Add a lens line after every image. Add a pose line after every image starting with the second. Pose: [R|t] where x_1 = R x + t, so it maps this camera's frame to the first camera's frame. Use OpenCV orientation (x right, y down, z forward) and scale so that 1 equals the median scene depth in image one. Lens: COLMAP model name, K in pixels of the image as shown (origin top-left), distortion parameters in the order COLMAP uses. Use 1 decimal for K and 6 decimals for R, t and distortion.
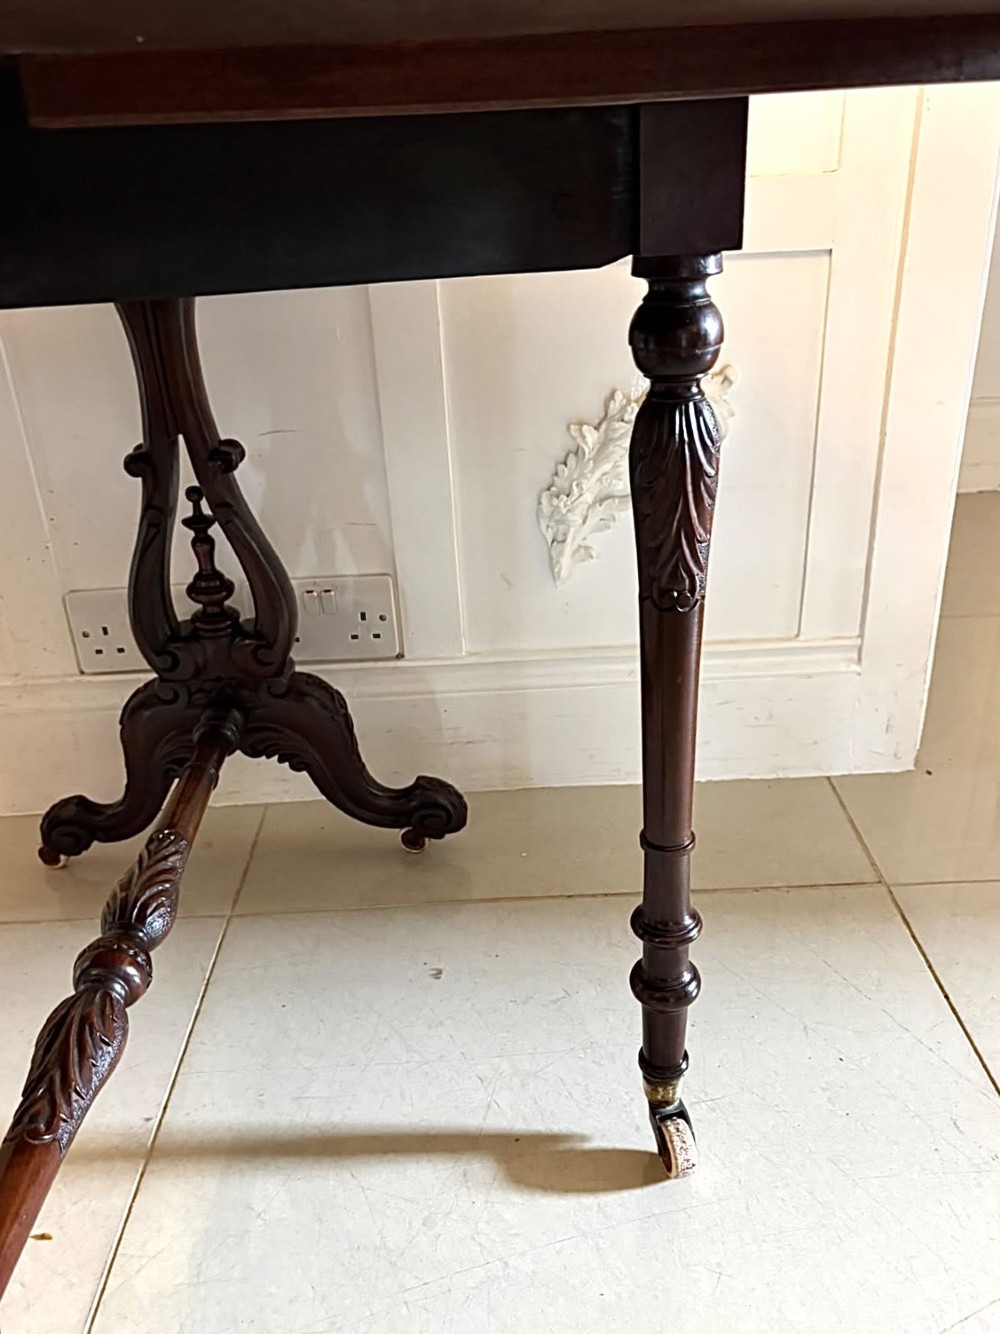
lens RADIAL K [[1090.9, 0, 498.3], [0, 1090.9, 661.3], [0, 0, 1]] dist [-0.004622, 0.012291]
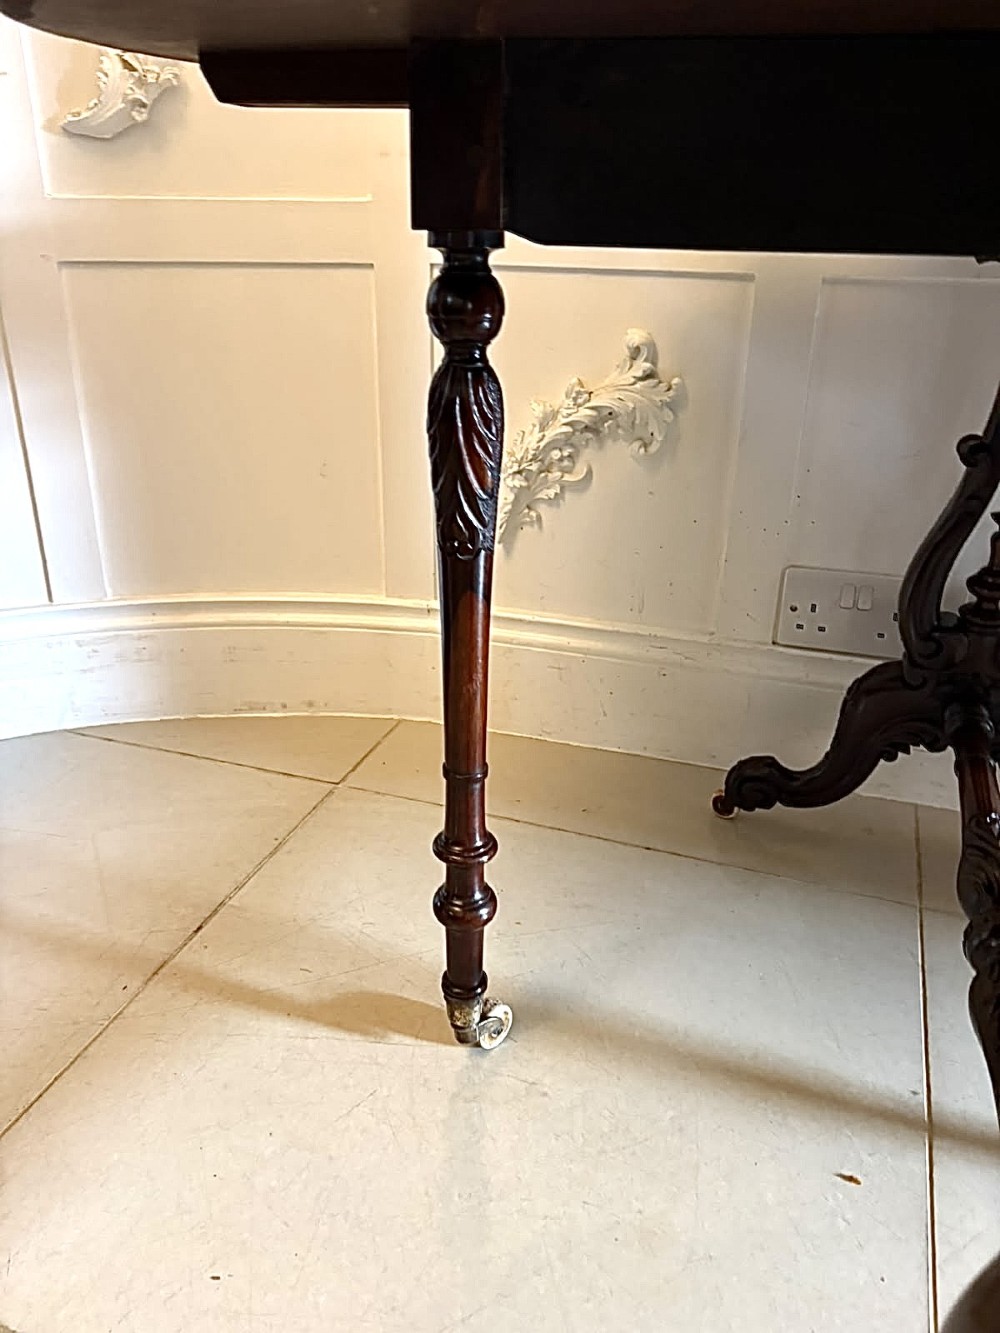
lens RADIAL K [[1009.8, 0, 502.7], [0, 1009.8, 664.2], [0, 0, 1]] dist [0.032366, -0.020102]
pose [[0.934821, 0.191898, -0.298805, -0.366432], [-0.193958, 0.980739, 0.023045, 0.065660], [0.297472, 0.036413, 0.954036, -0.019548]]
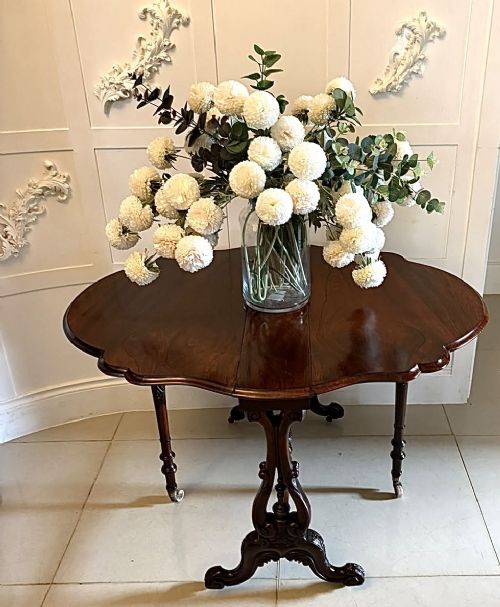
lens RADIAL K [[588.9, 0, 305.8], [0, 588.9, 322.5], [0, 0, 1]] dist [0.005548, 0.000000]
pose [[0.999466, 0.030579, 0.011485, -0.202451], [-0.030924, 0.999033, 0.031238, -0.241159], [-0.010519, -0.031577, 0.999446, -1.058507]]
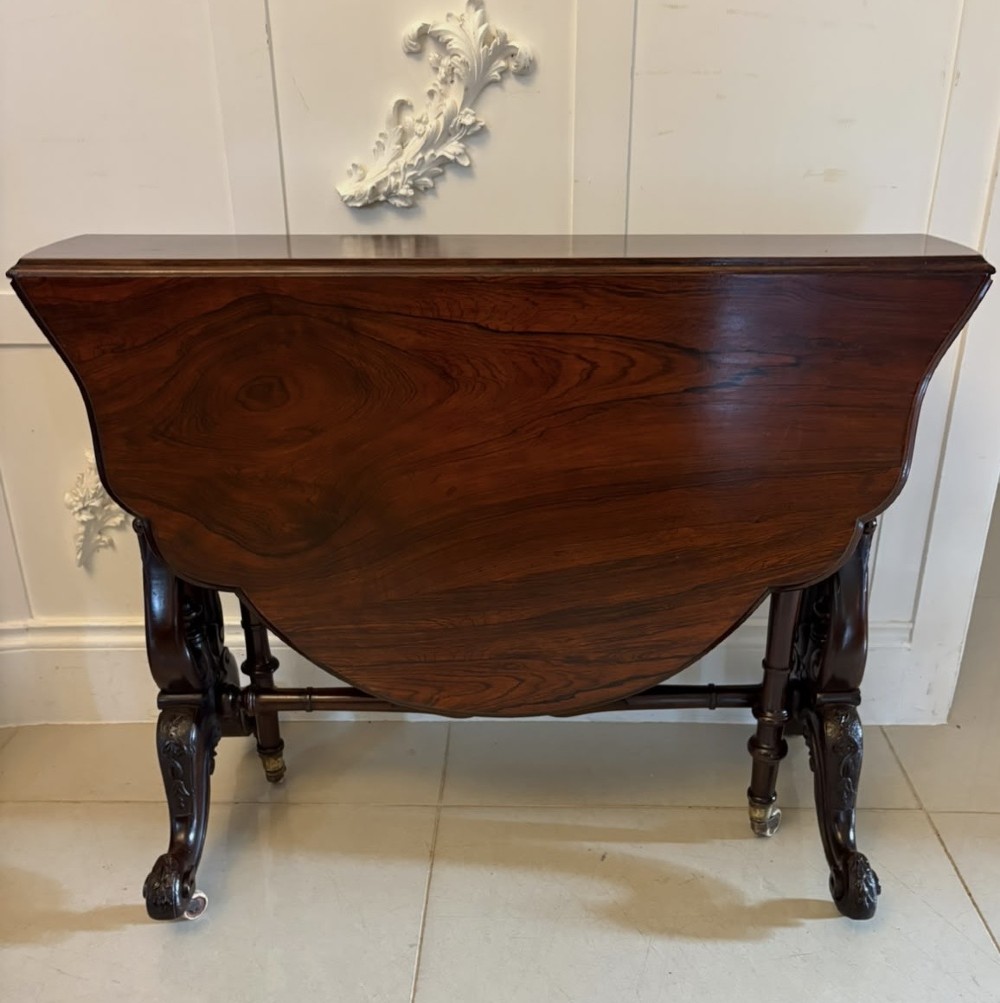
lens RADIAL K [[1035.7, 0, 507.7], [0, 1035.7, 582.2], [0, 0, 1]] dist [0.004956, 0.000000]
pose [[0.998526, 0.051674, -0.016575, -0.152580], [-0.051540, 0.998635, 0.008425, -0.061662], [0.016988, -0.007558, 0.999827, -0.286771]]
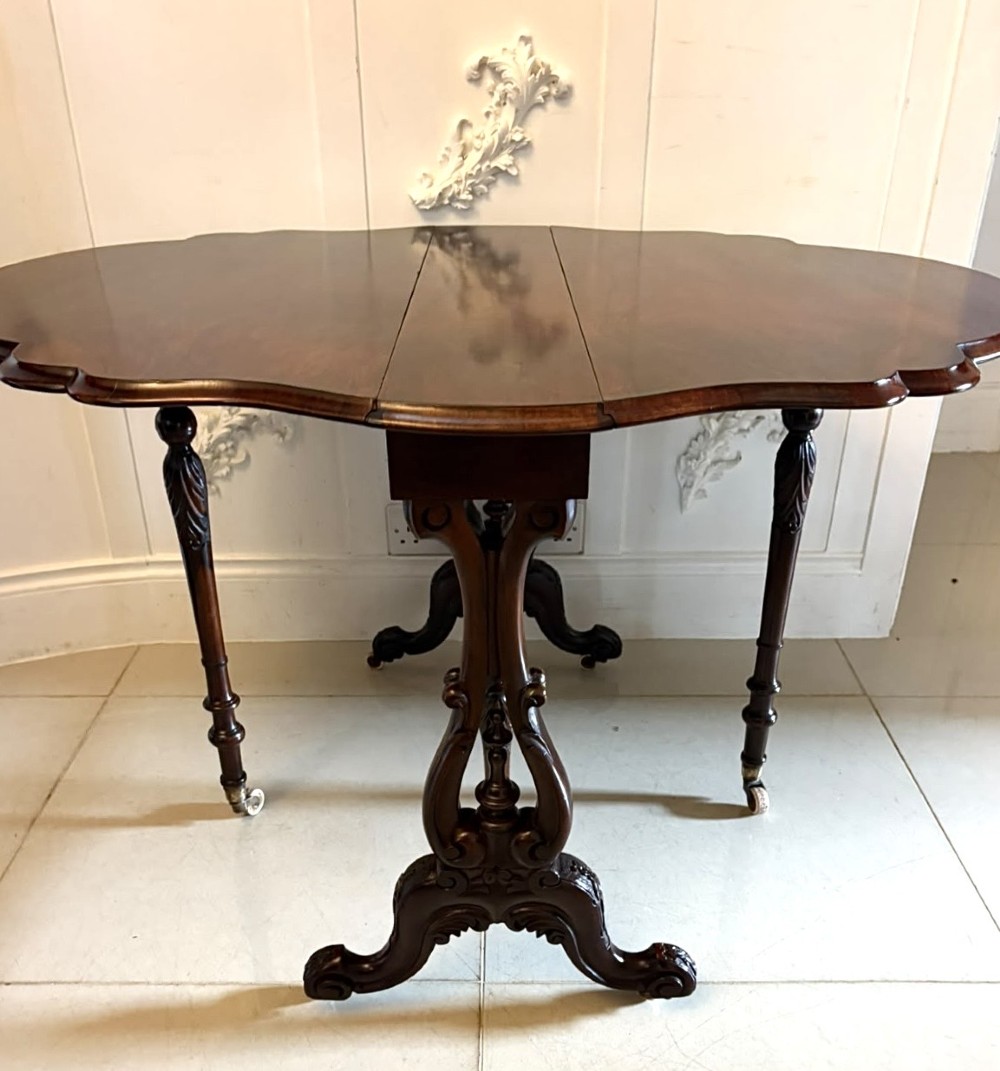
lens RADIAL K [[1025.4, 0, 503.0], [0, 1025.4, 676.3], [0, 0, 1]] dist [0.022752, 0.000000]
pose [[0.998973, 0.044570, 0.008199, -0.237674], [-0.045177, 0.993702, 0.102548, 0.031208], [-0.003577, -0.102813, 0.994694, -0.619309]]
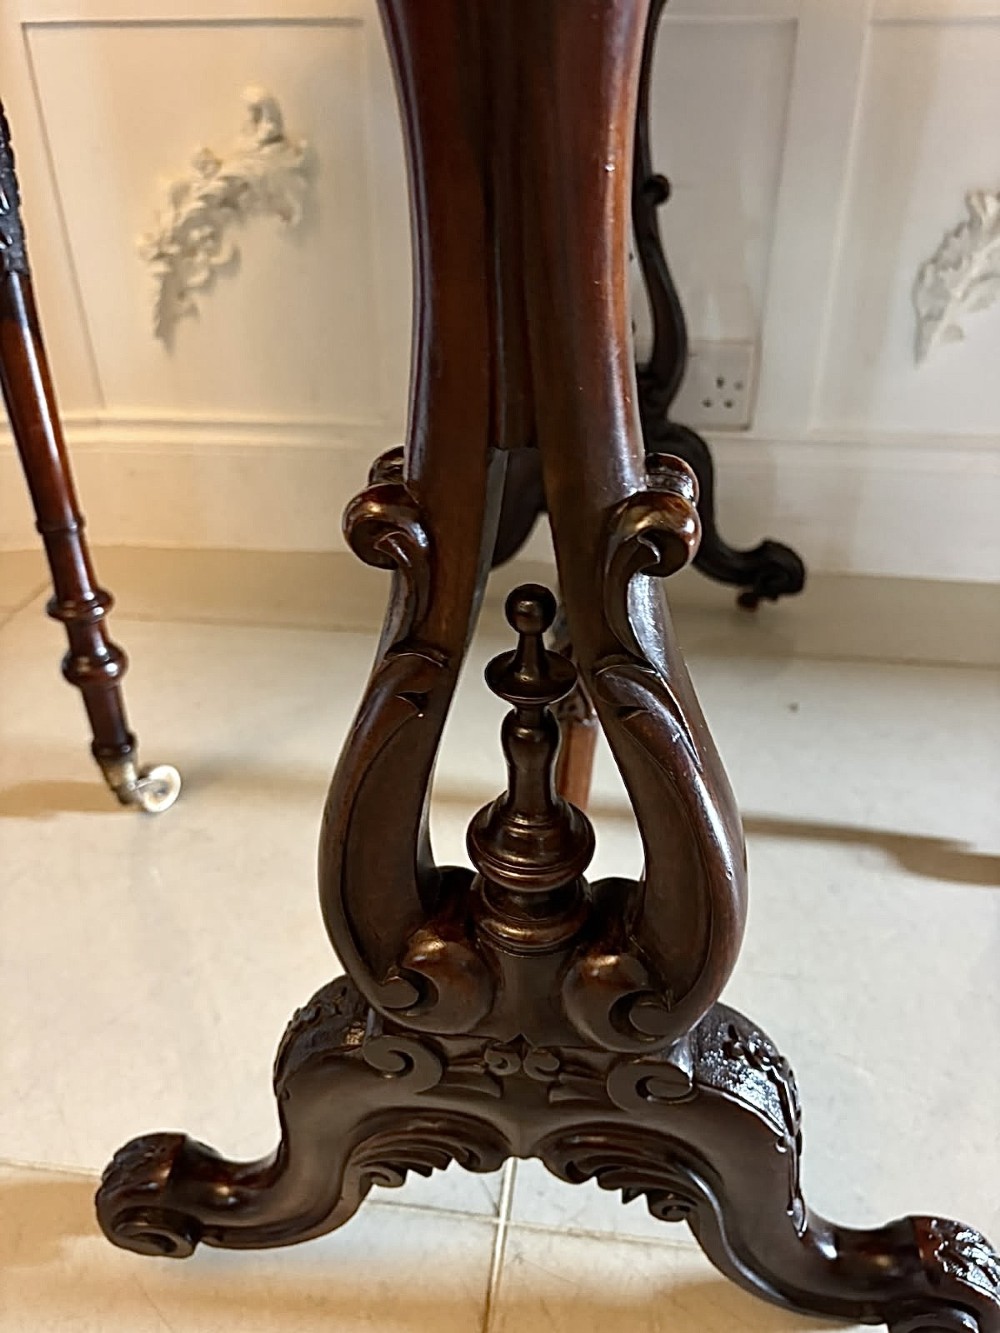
lens RADIAL K [[1045.7, 0, 508.6], [0, 1045.7, 667.5], [0, 0, 1]] dist [-0.016005, 0.015593]
pose [[0.988907, 0.106031, -0.104026, -0.209083], [-0.093256, 0.988285, 0.120811, 0.137096], [0.115617, -0.109769, 0.987210, -0.035346]]
